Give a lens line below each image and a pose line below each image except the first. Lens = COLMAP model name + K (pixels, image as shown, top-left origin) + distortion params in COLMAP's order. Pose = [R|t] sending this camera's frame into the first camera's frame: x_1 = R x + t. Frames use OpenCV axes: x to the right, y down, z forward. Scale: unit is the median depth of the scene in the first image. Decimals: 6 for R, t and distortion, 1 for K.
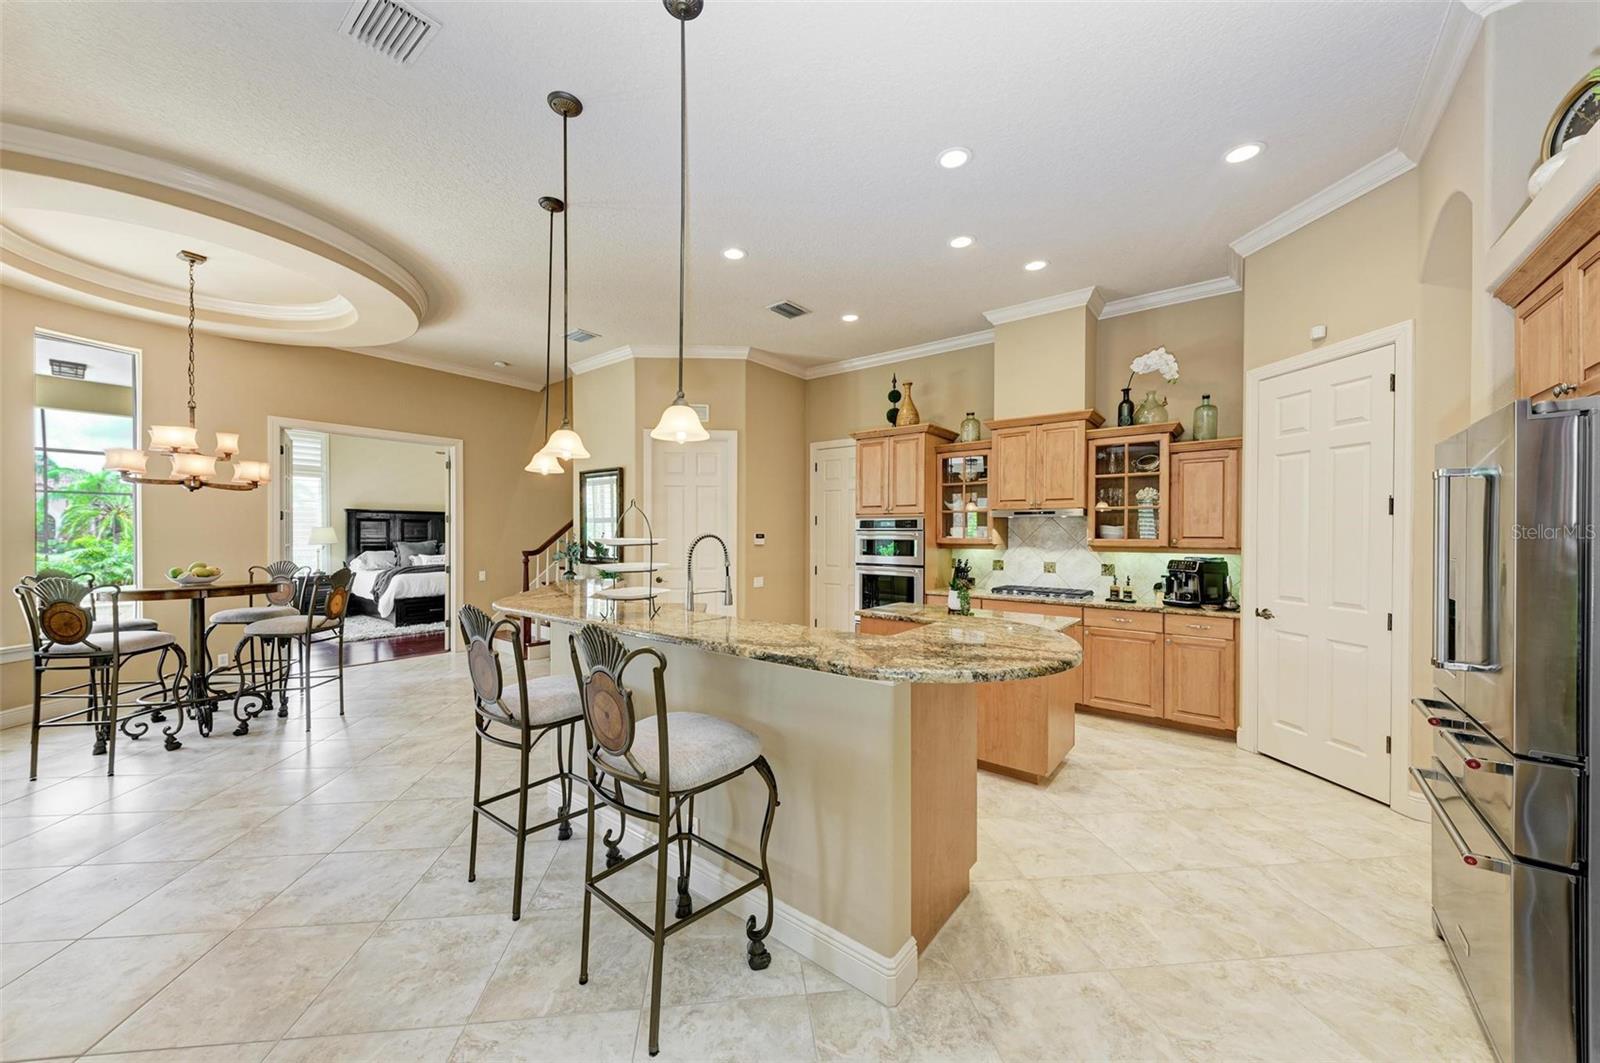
lens RADIAL K [[569.0, 0, 795.5], [0, 569.0, 532.9], [0, 0, 1]] dist [0.010985, -0.002292]
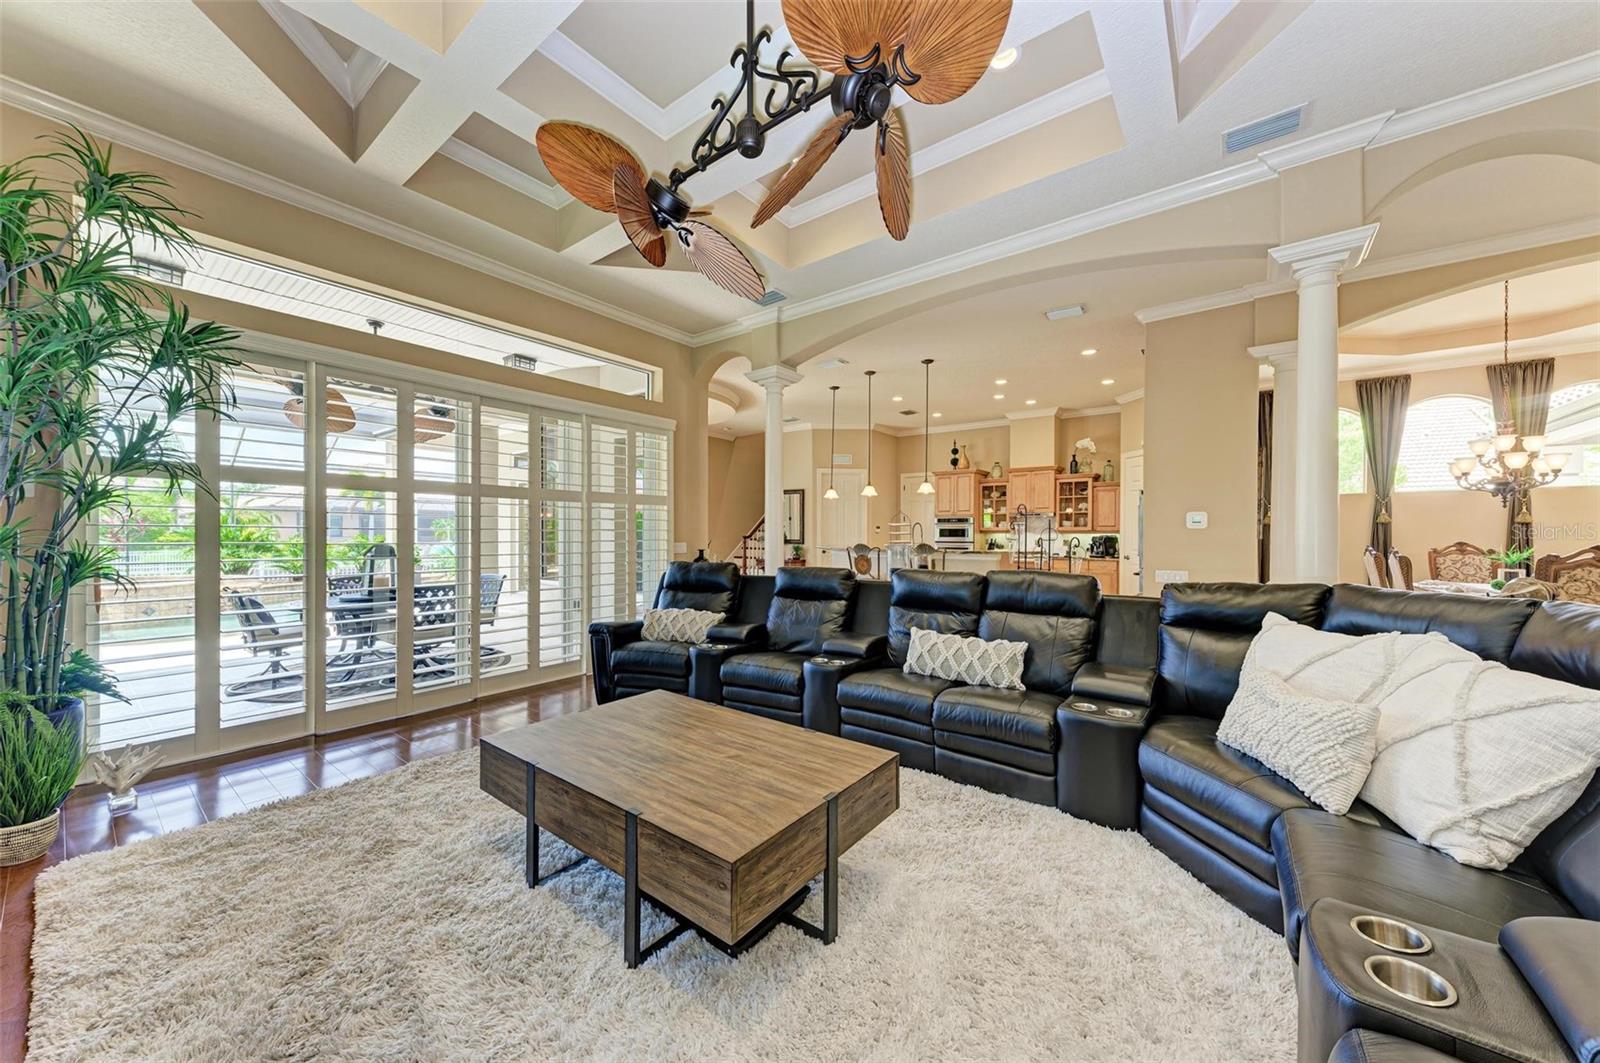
lens RADIAL K [[569.0, 0, 803.4], [0, 569.0, 528.6], [0, 0, 1]] dist [0.010985, -0.002292]
pose [[0.999766, -0.001834, 0.021569, -0.442773], [0.001962, 0.999981, -0.005906, 0.025371], [-0.021558, 0.005947, 0.999750, -1.035142]]
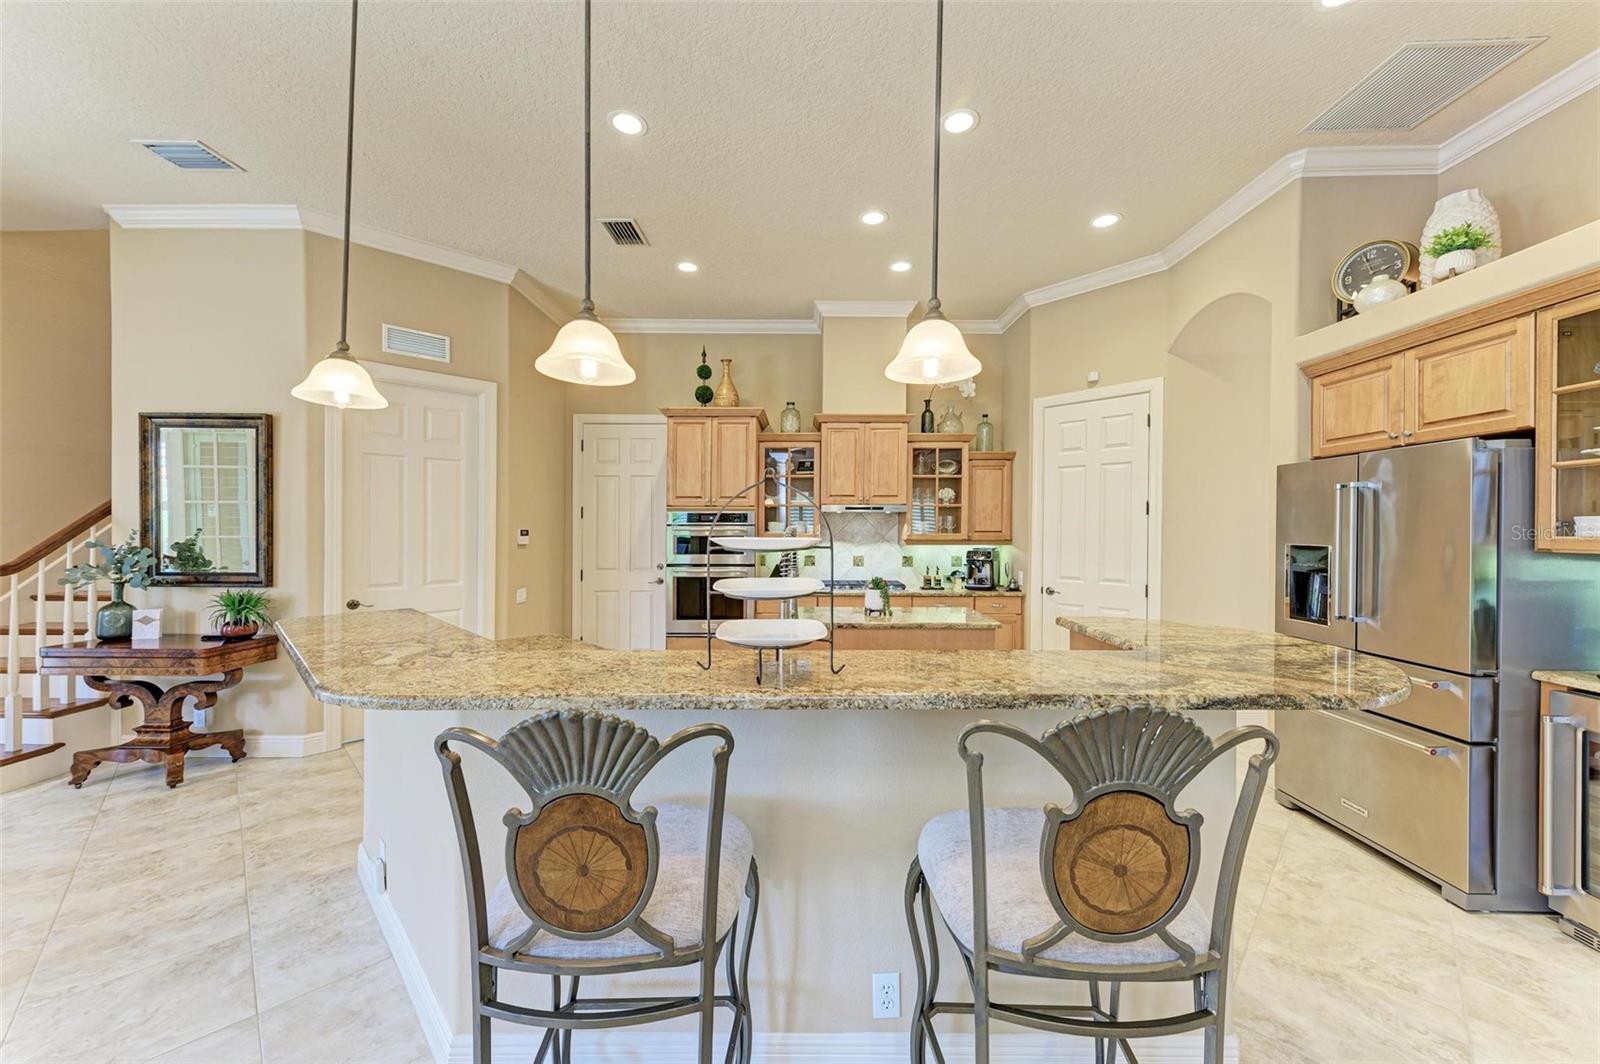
lens RADIAL K [[569.0, 0, 799.9], [0, 569.0, 531.7], [0, 0, 1]] dist [0.010985, -0.002292]
pose [[0.784877, -0.004116, 0.619638, -0.314339], [0.000879, 0.999984, 0.005530, 0.001063], [-0.619651, -0.003796, 0.784868, 0.272933]]
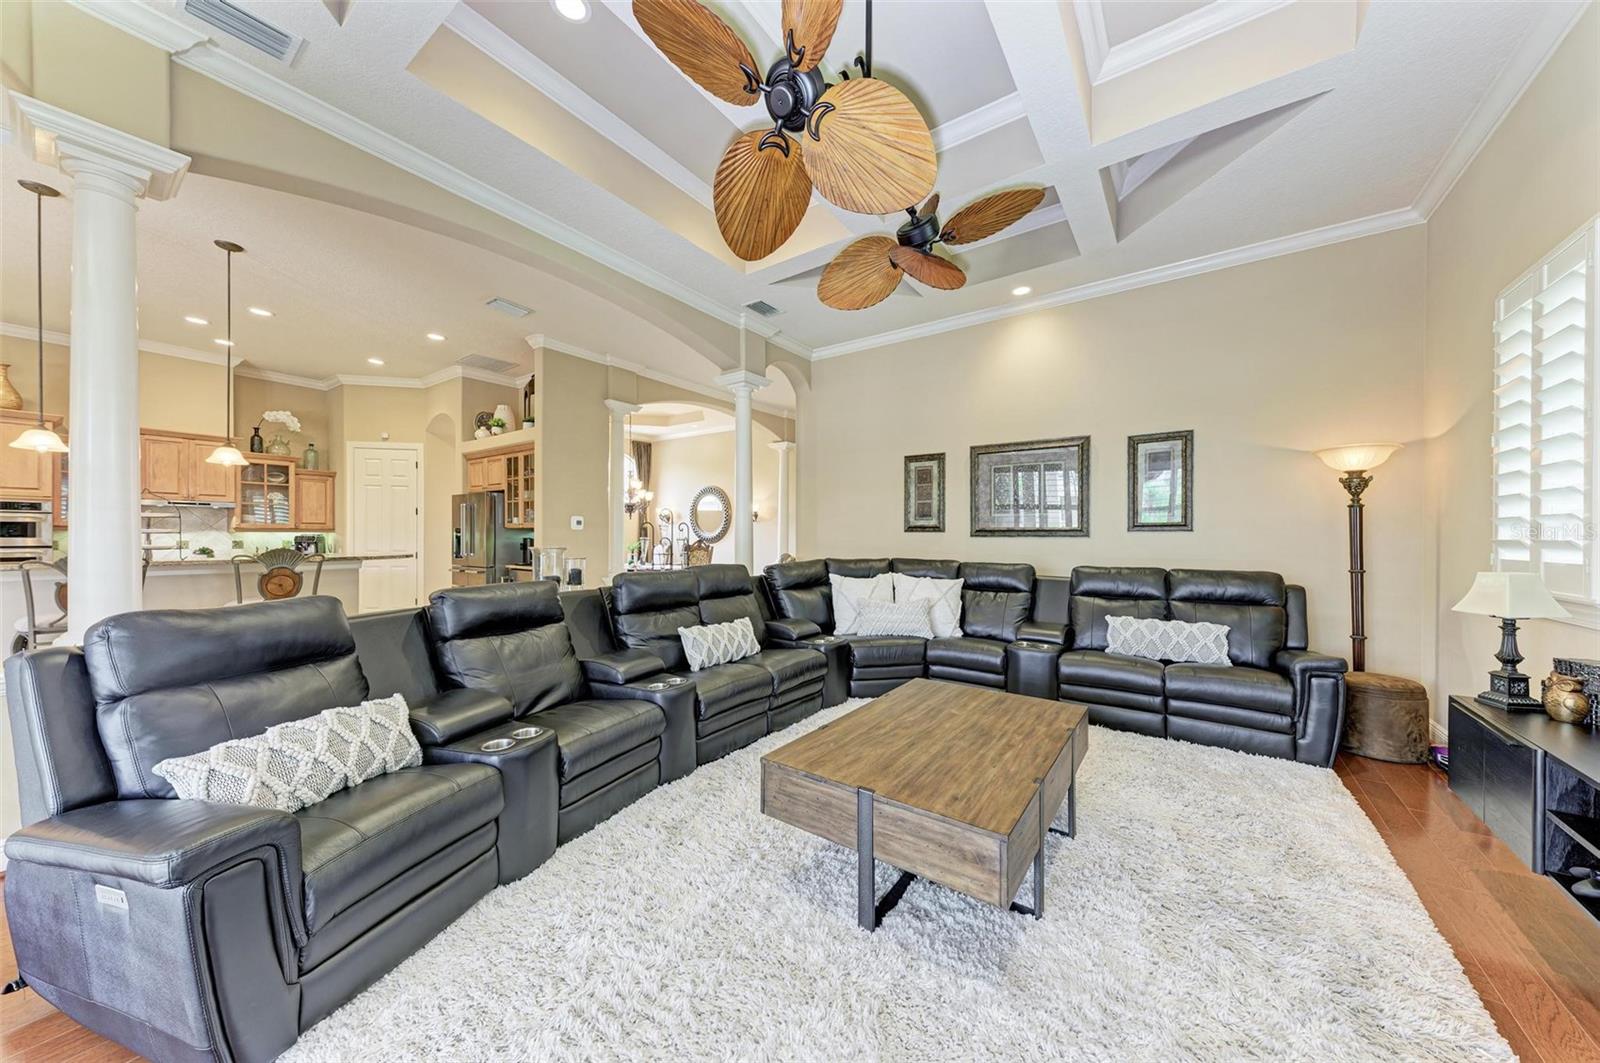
lens RADIAL K [[550.9, 0, 803.9], [0, 550.9, 539.5], [0, 0, 1]] dist [0.006819, -0.000235]
pose [[-0.058074, -0.013537, 0.998220, -1.020514], [-0.006259, 0.999893, 0.013195, 0.024137], [-0.998293, -0.005481, -0.058153, -0.403351]]
